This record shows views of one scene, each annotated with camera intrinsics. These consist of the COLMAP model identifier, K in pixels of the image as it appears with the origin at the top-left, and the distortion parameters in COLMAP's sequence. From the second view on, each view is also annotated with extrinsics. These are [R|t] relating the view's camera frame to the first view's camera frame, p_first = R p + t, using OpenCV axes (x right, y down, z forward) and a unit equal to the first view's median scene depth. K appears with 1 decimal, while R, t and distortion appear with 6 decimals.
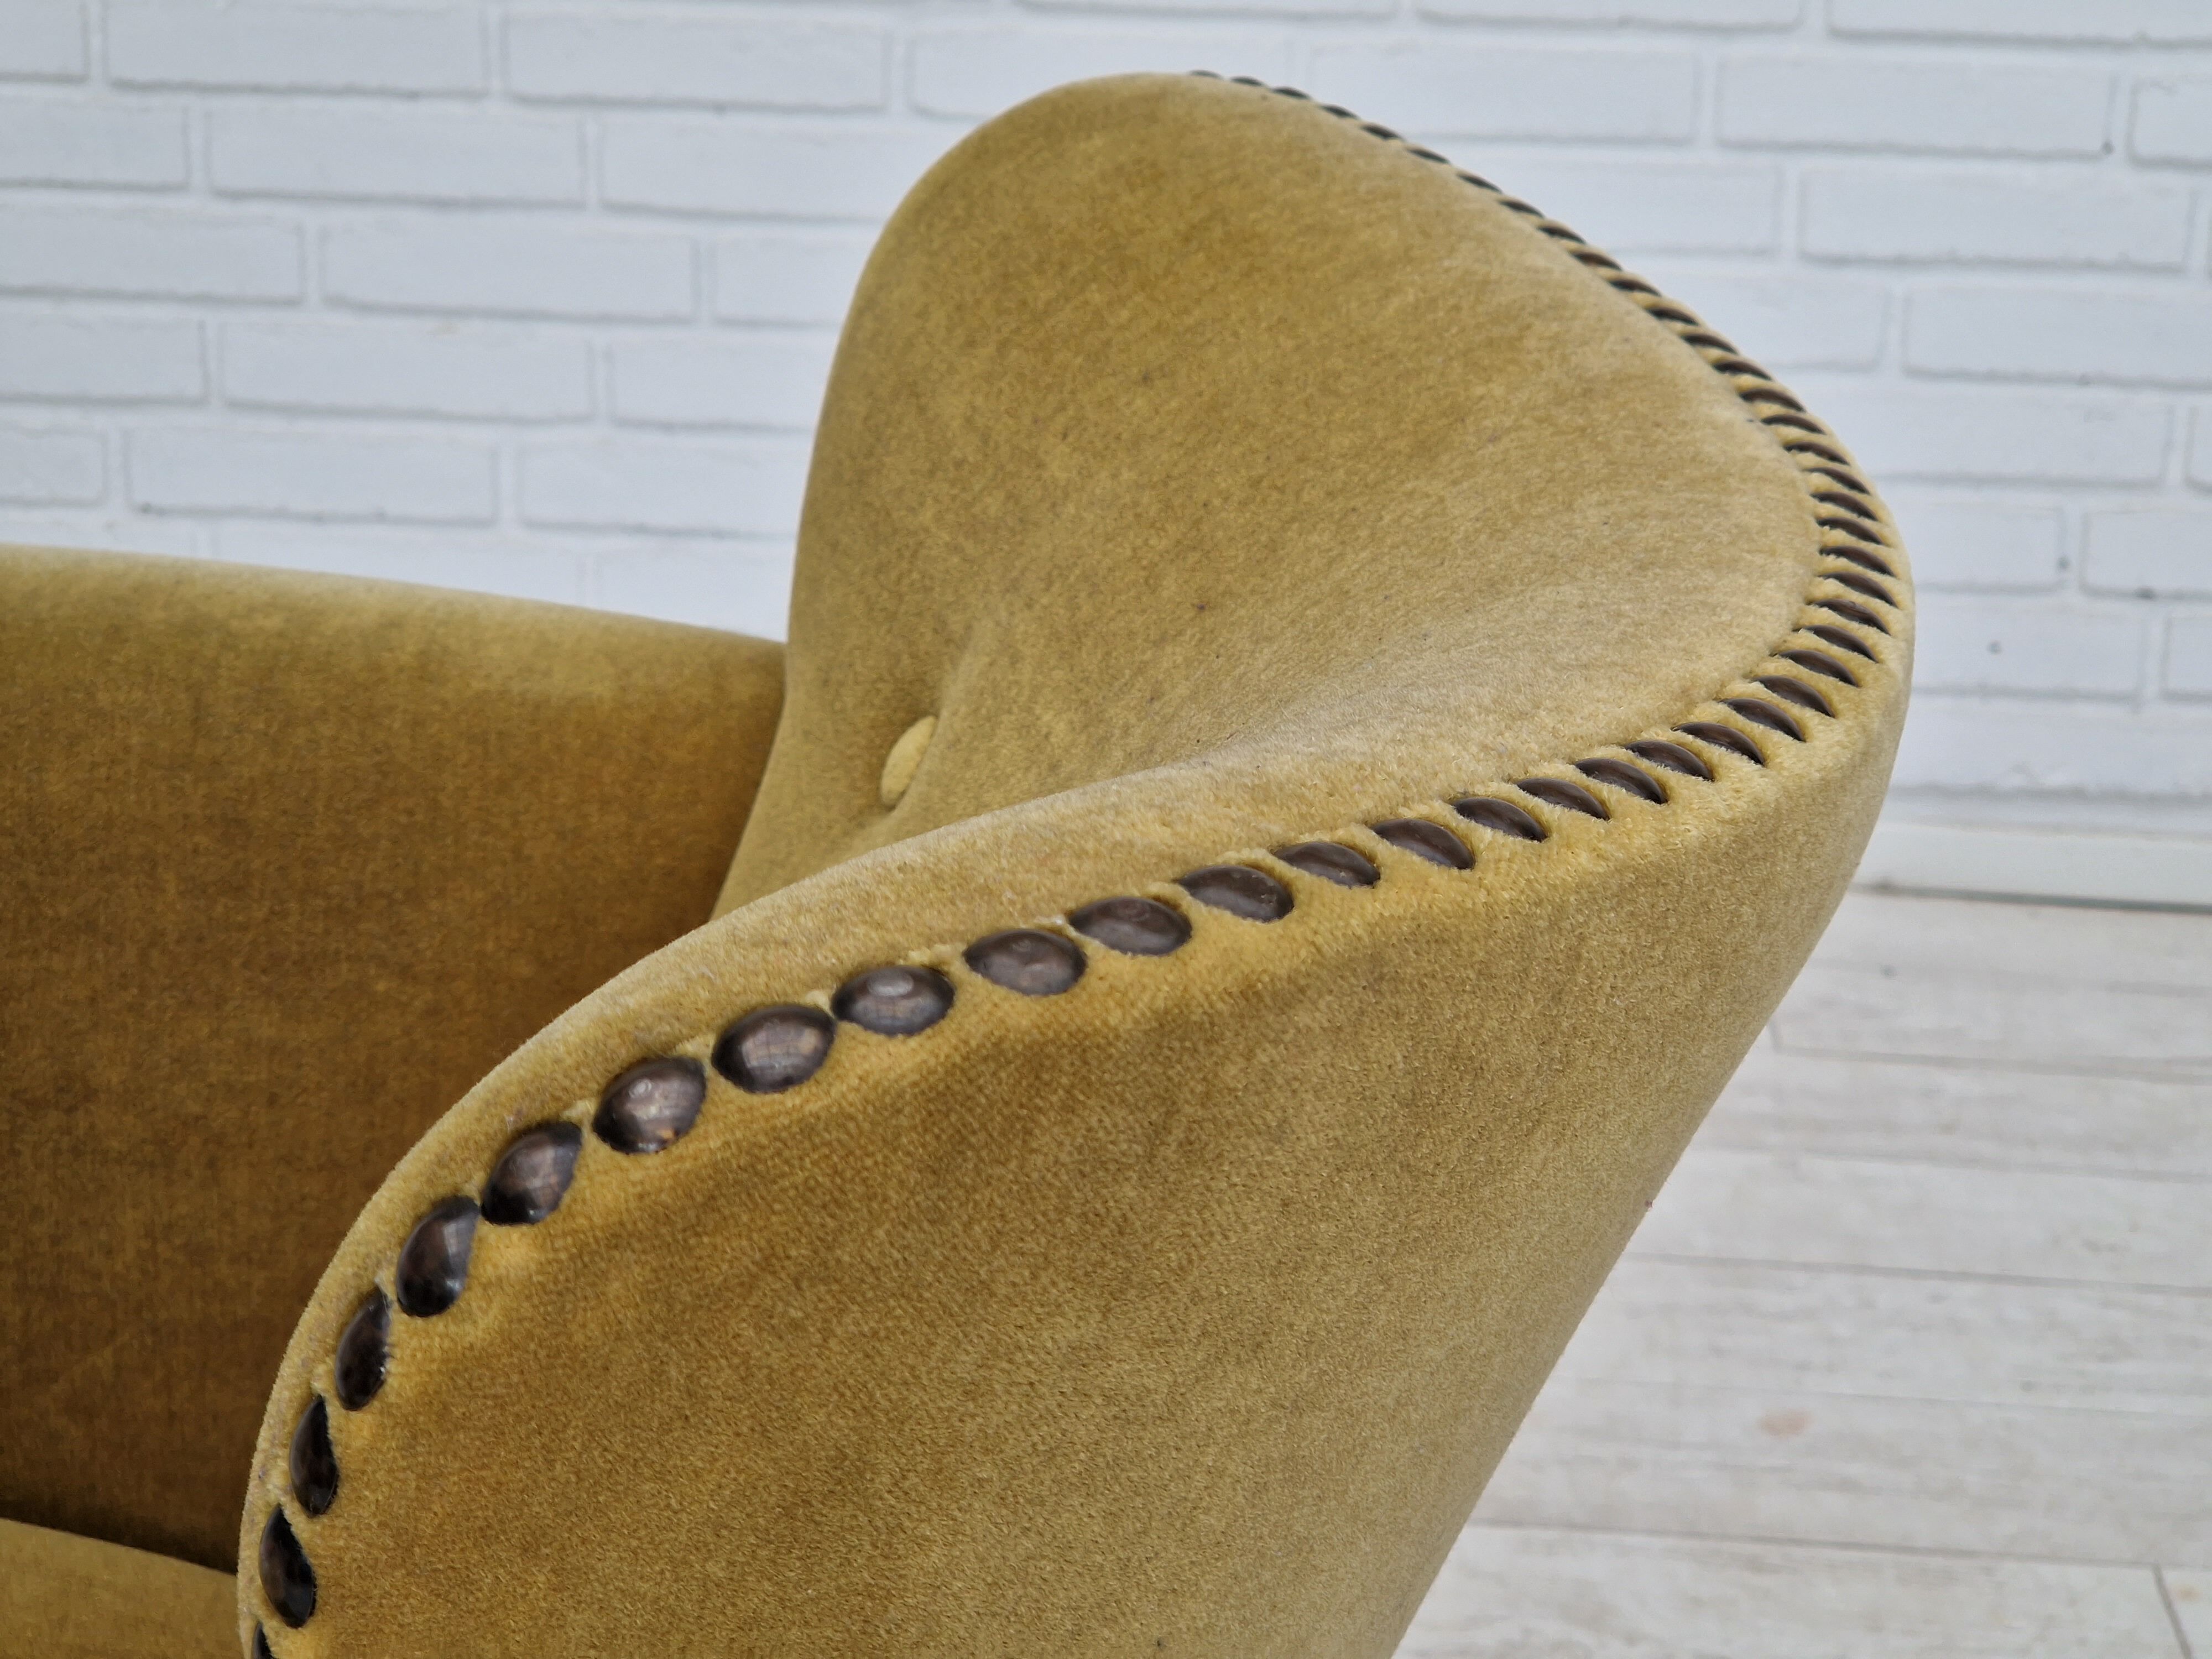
lens RADIAL K [[4298.3, 0, 1121.0], [0, 4298.3, 829.0], [0, 0, 1]] dist [0.083006, 0.000000]
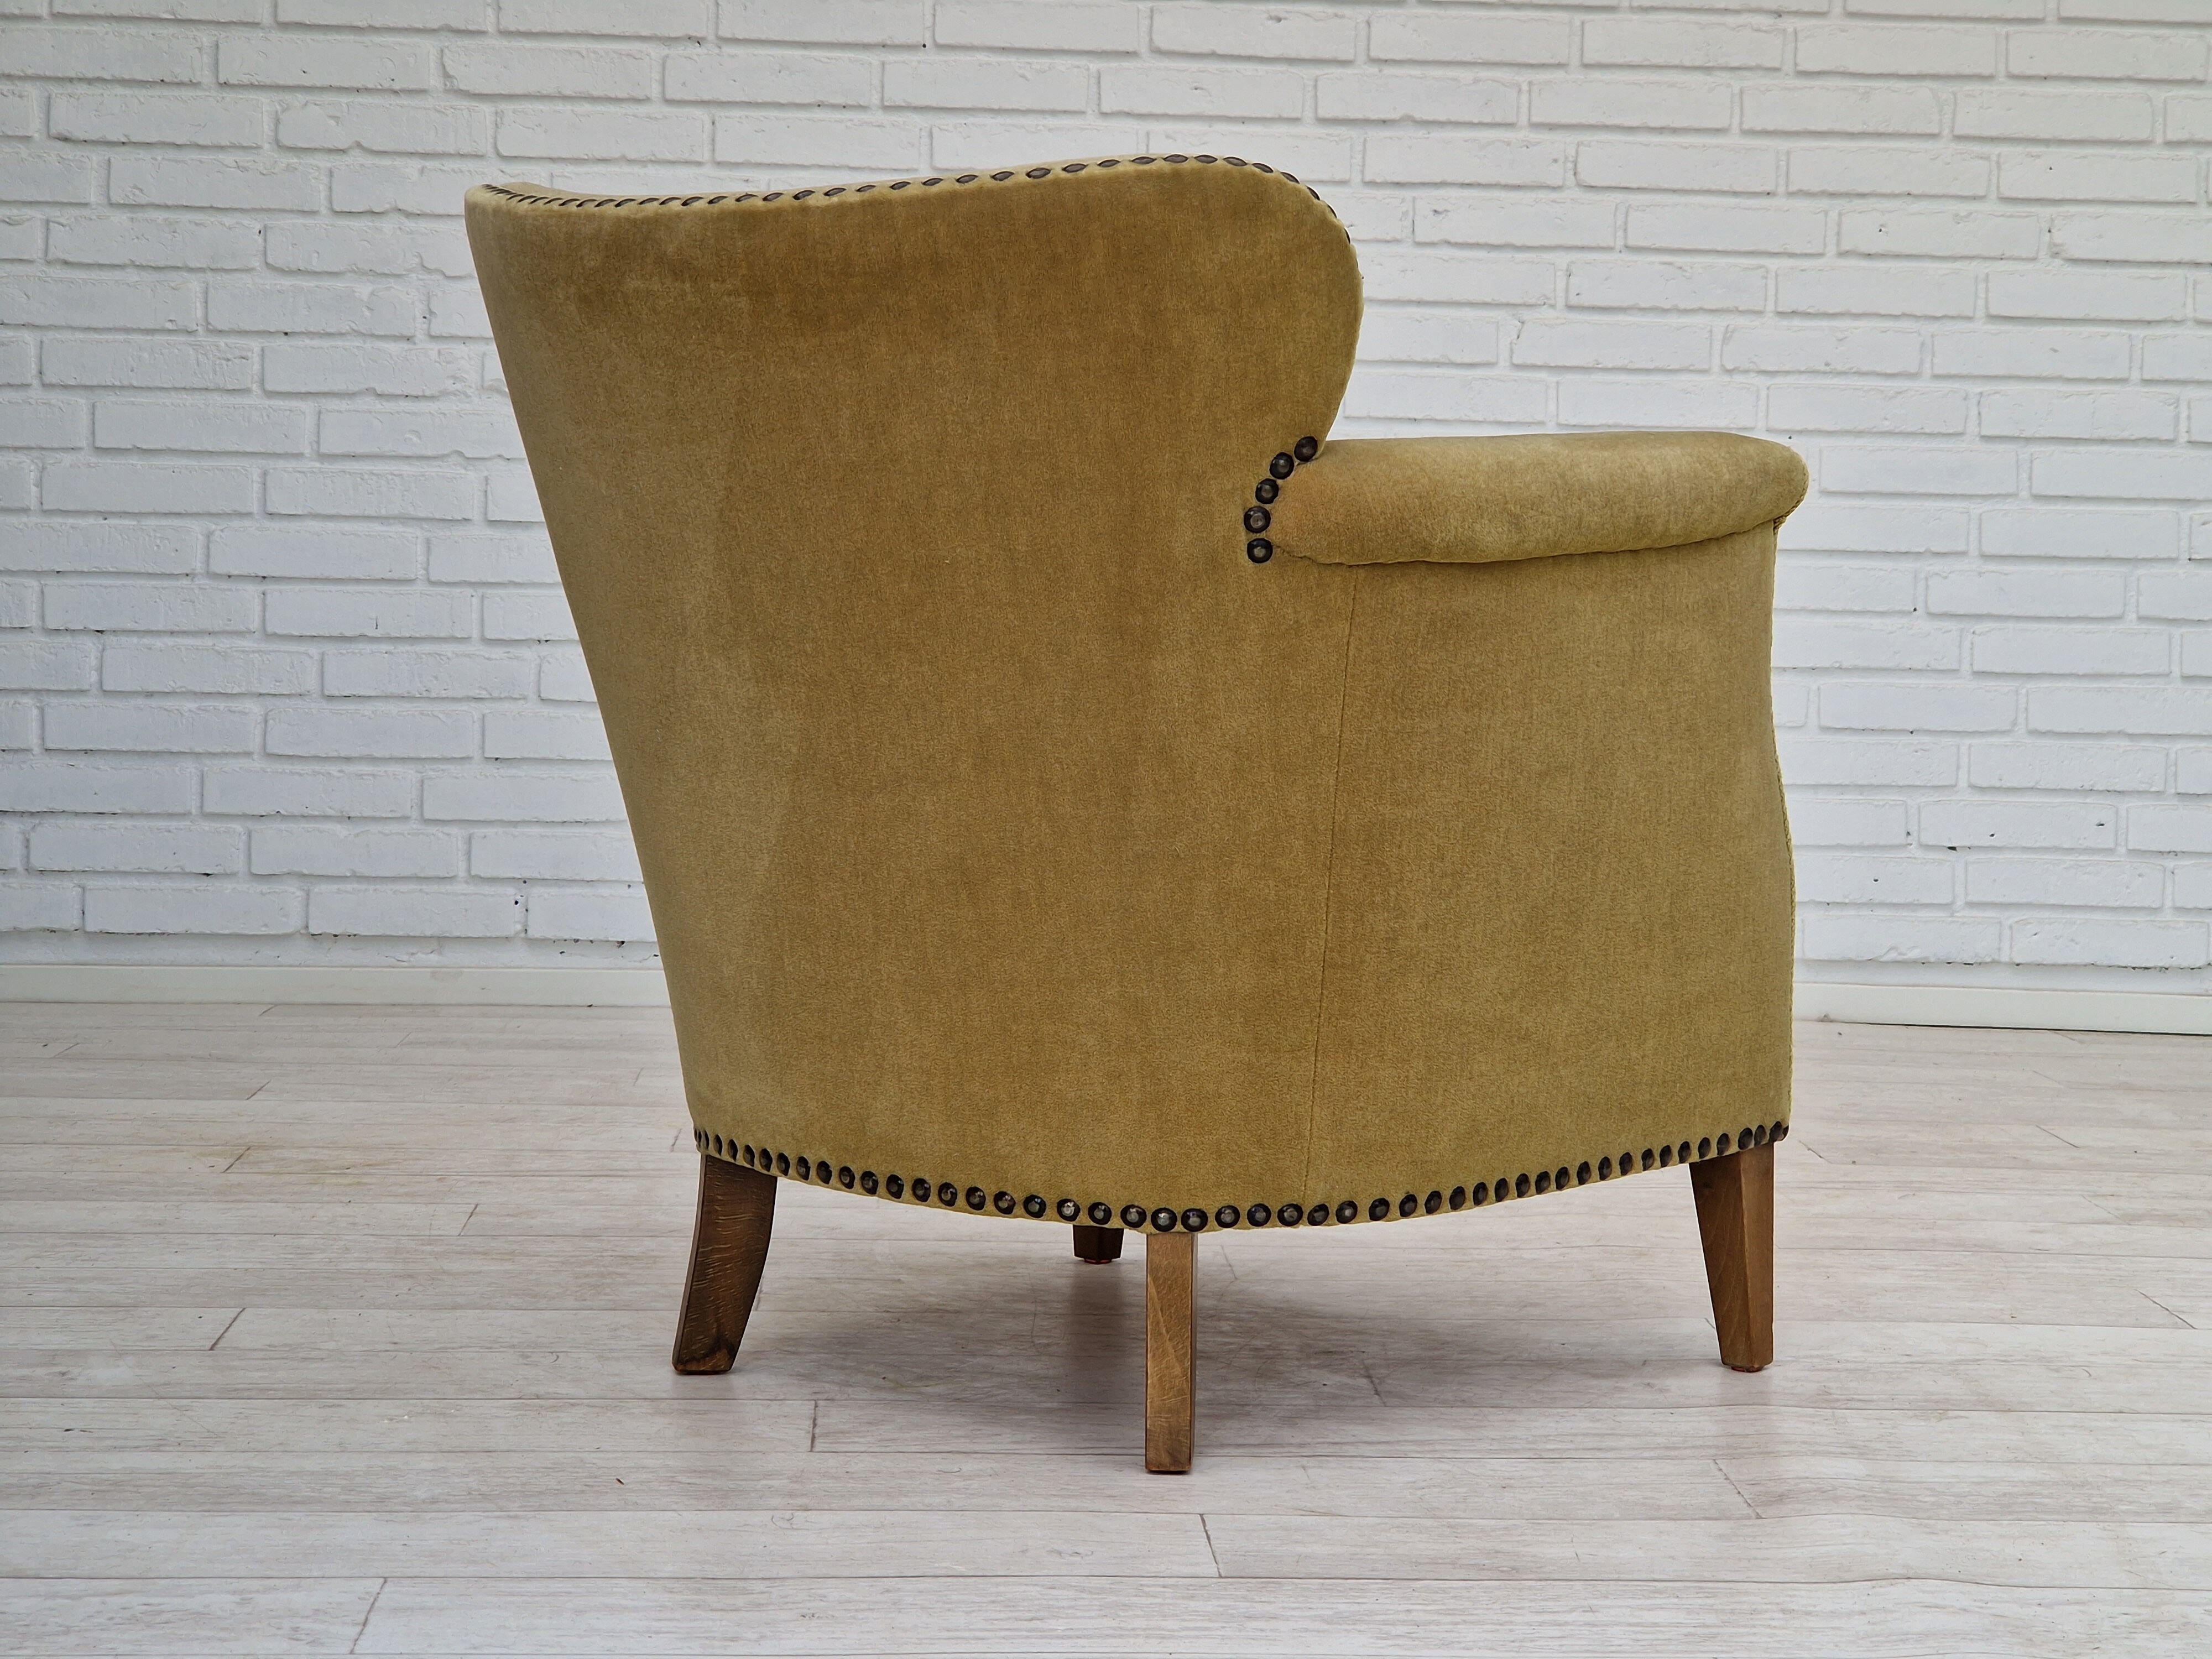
lens RADIAL K [[4298.3, 0, 1226.2], [0, 4298.3, 814.1], [0, 0, 1]] dist [0.083006, 0.000000]
pose [[0.992716, -0.016529, 0.119341, -0.308143], [0.047580, 0.963815, -0.262293, 0.421417], [-0.110687, 0.266060, 0.957580, -0.781058]]
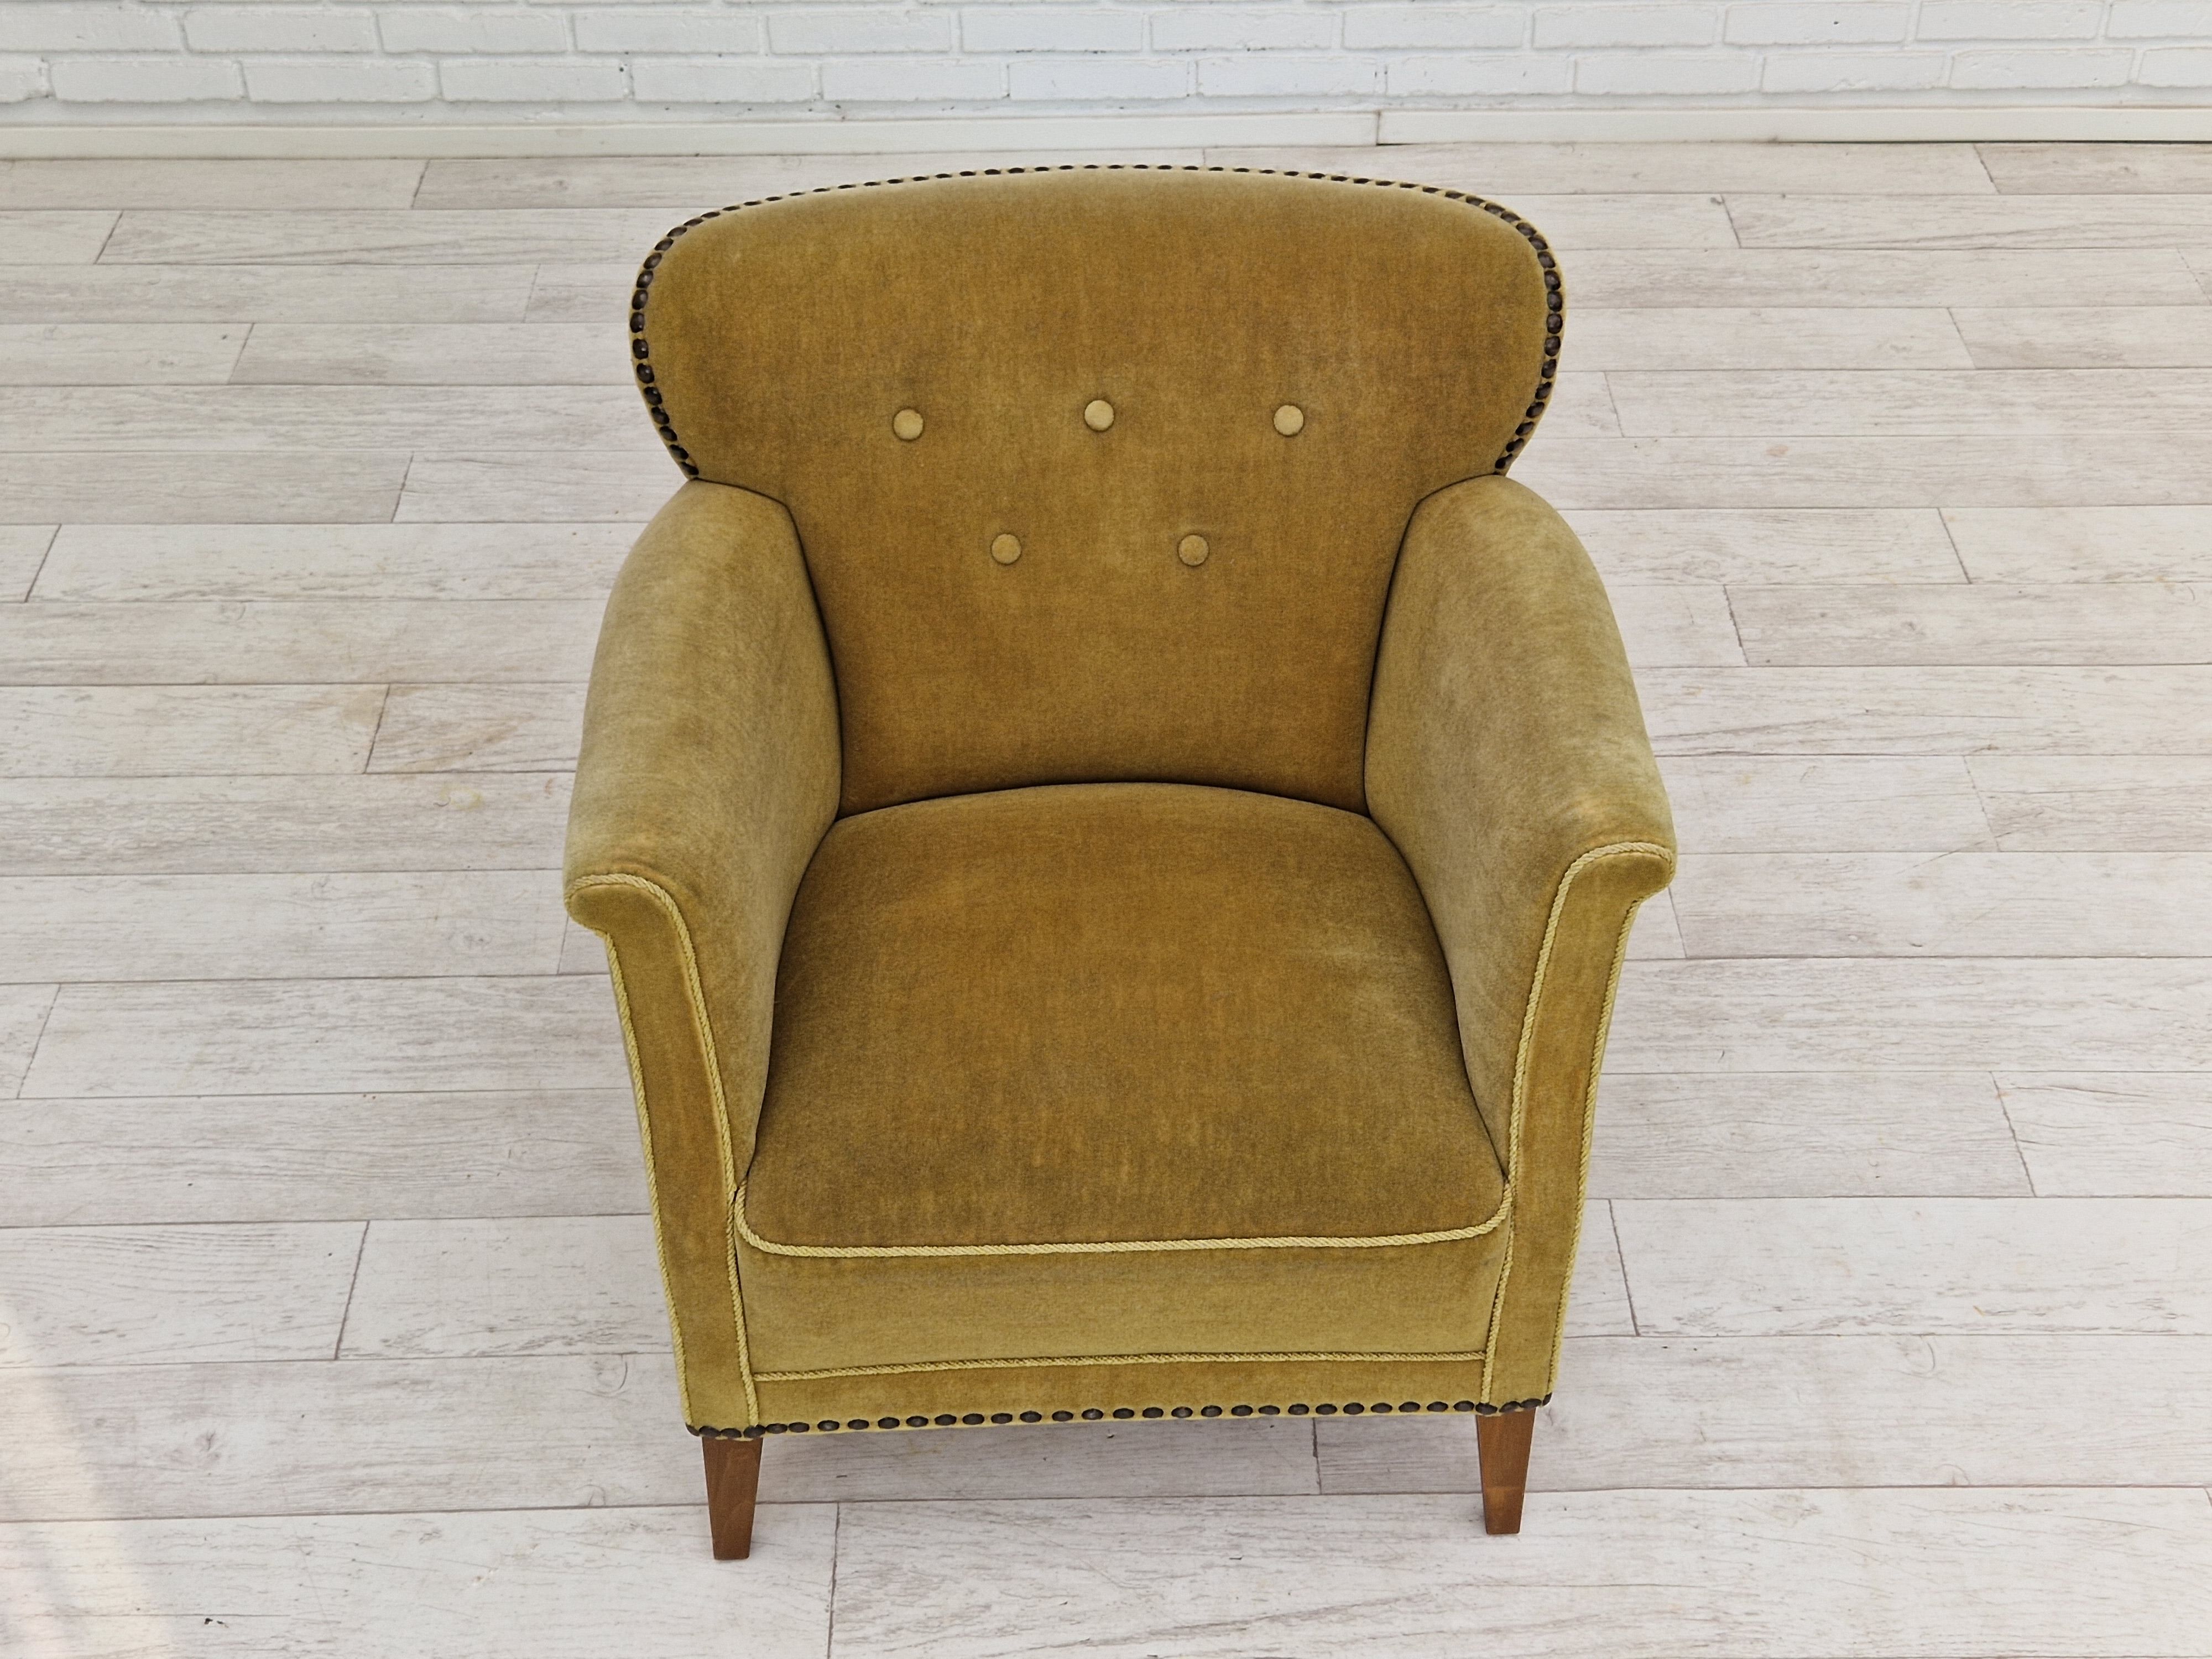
lens RADIAL K [[2954.4, 0, 1154.6], [0, 2954.4, 866.9], [0, 0, 1]] dist [0.080515, 0.000000]
pose [[0.996844, -0.067157, 0.042341, -0.217216], [0.047954, 0.934384, 0.353025, -0.192503], [-0.063271, -0.349881, 0.934655, -0.467762]]
